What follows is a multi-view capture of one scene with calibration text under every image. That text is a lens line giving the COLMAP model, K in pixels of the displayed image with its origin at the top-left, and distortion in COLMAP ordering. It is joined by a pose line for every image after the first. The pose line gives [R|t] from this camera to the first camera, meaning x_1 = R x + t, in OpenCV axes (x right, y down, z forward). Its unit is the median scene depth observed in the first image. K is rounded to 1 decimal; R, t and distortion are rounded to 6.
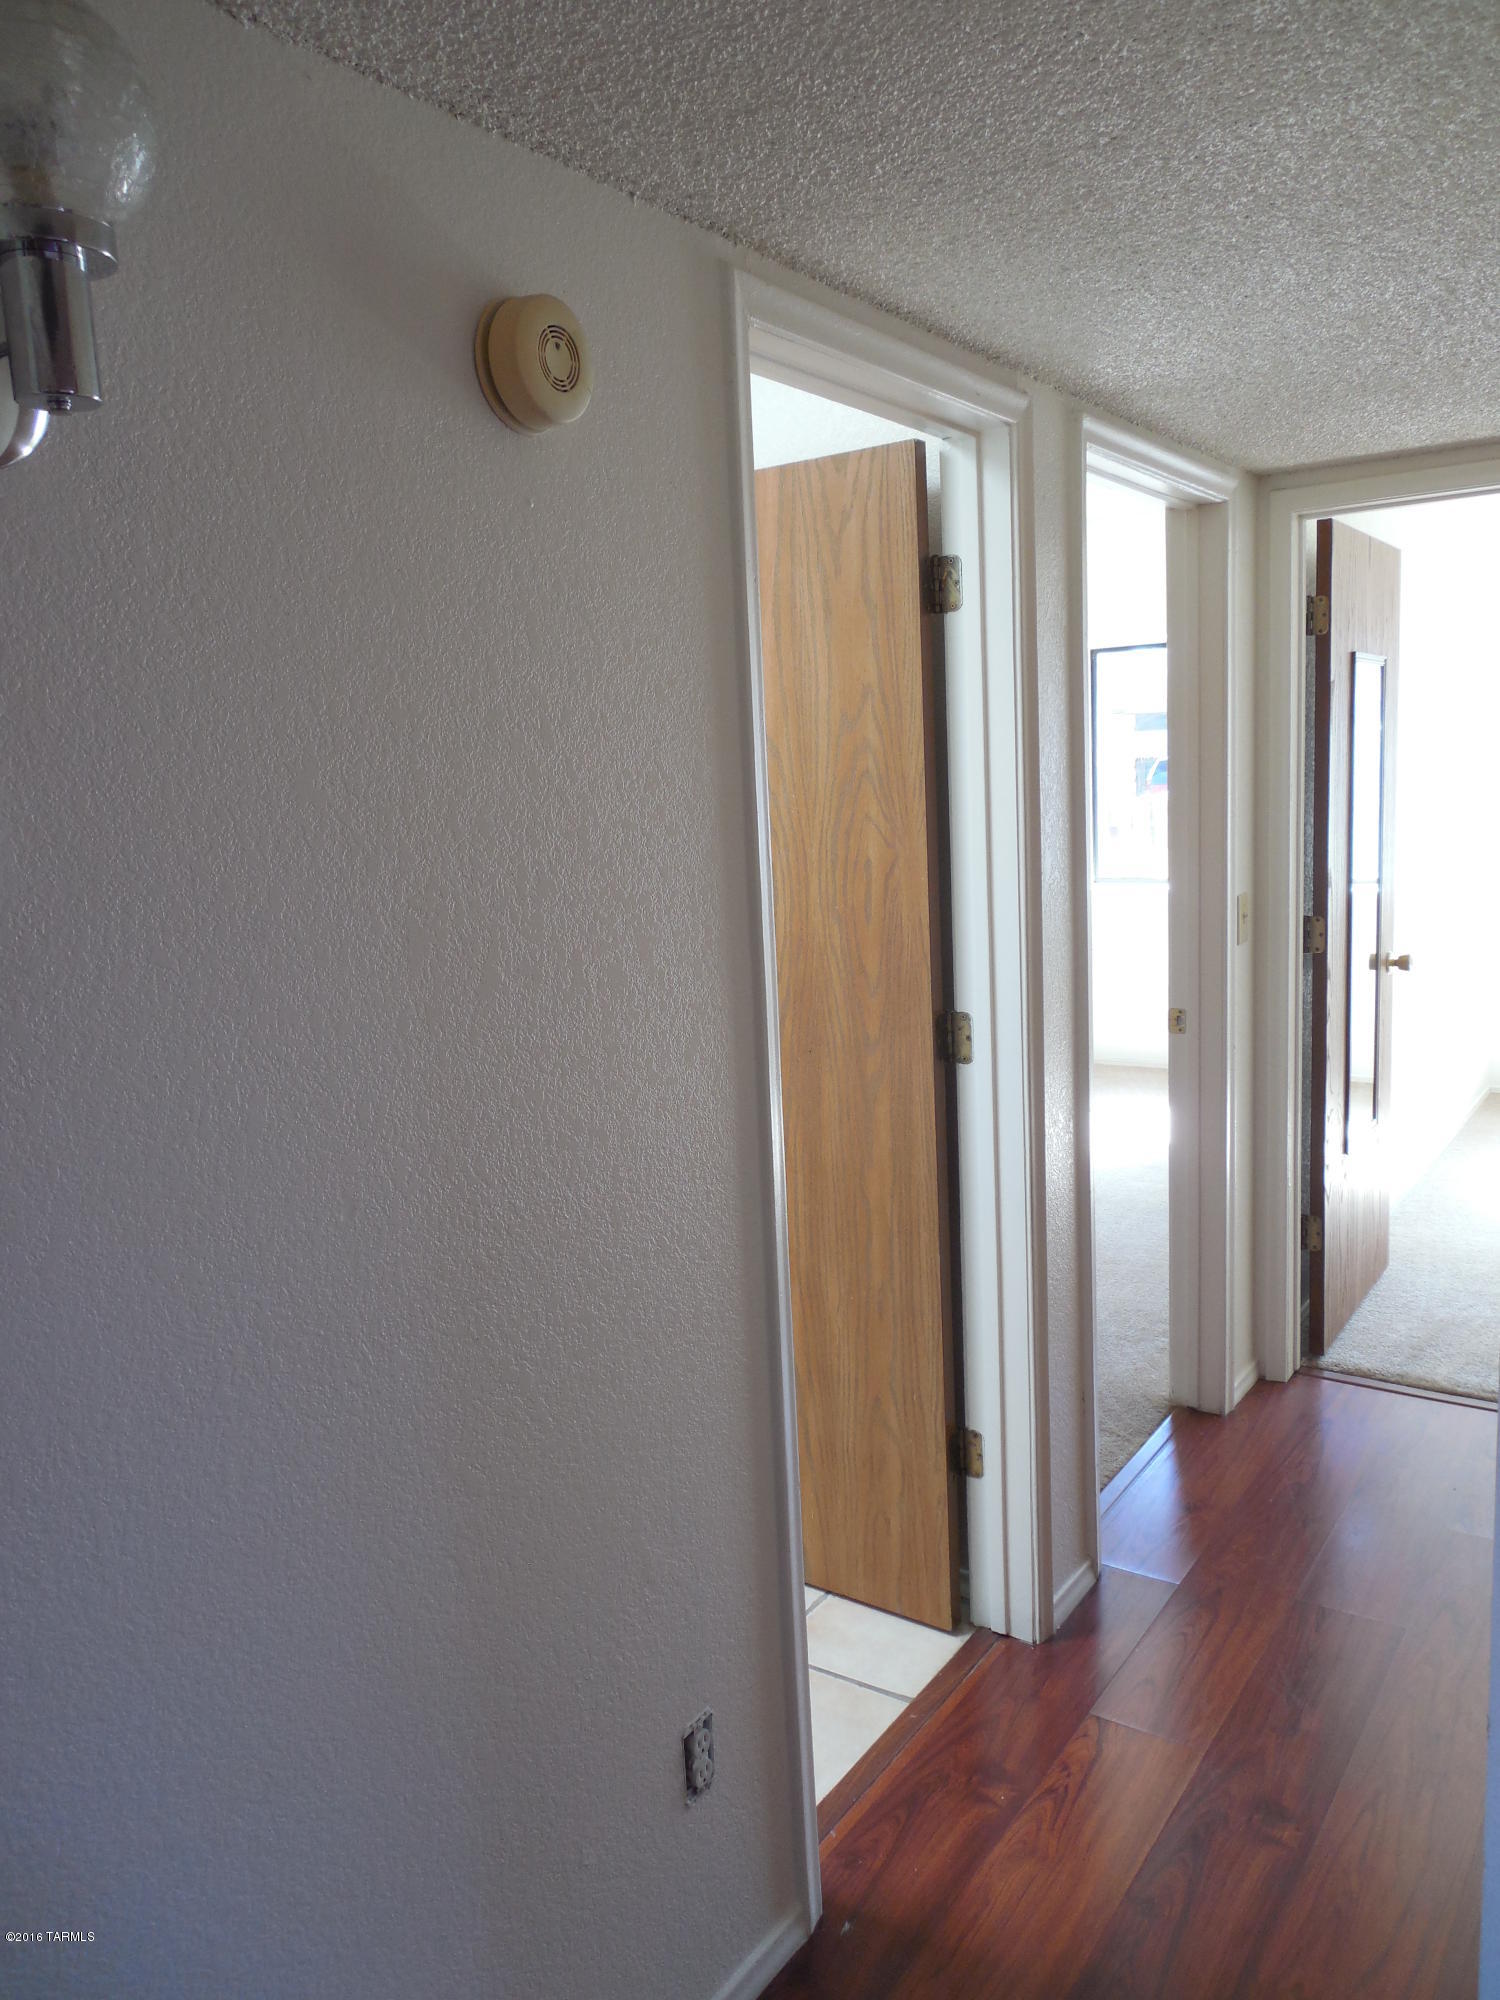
lens RADIAL K [[1487.1, 0, 750.0], [0, 1487.1, 1000.0], [0, 0, 1]] dist [-0.002596, -0.004742]
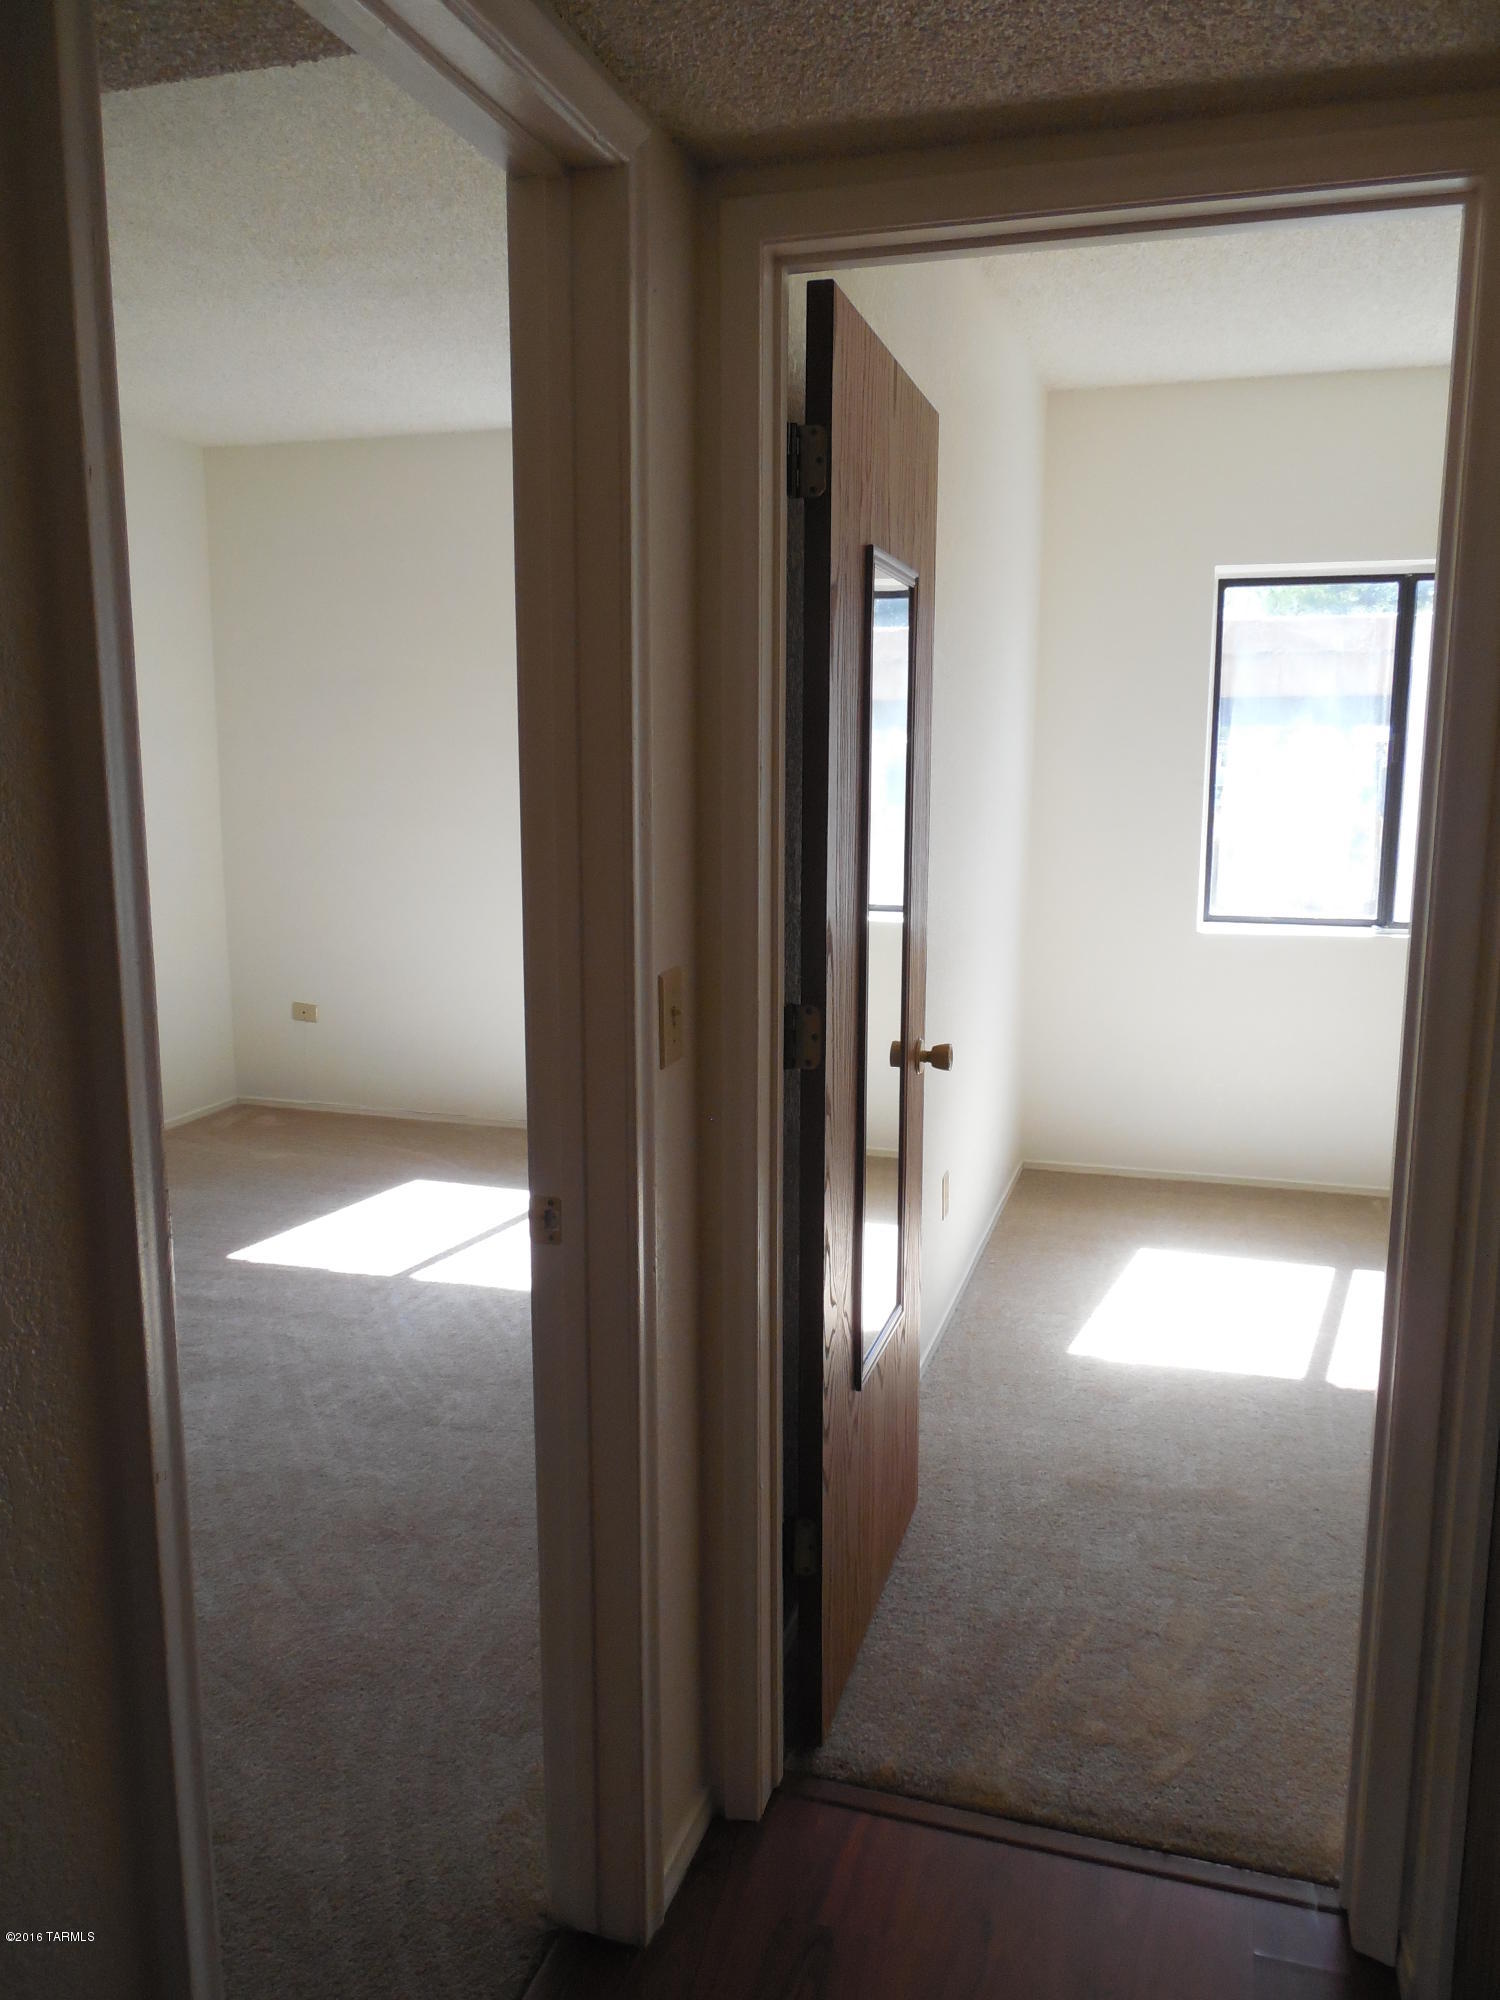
lens RADIAL K [[1487.1, 0, 750.0], [0, 1487.1, 1000.0], [0, 0, 1]] dist [-0.002596, -0.004742]
pose [[0.953384, -0.001200, 0.301757, 0.185968], [0.000229, 0.999995, 0.003255, -0.058223], [-0.301759, -0.003034, 0.953379, 0.458770]]
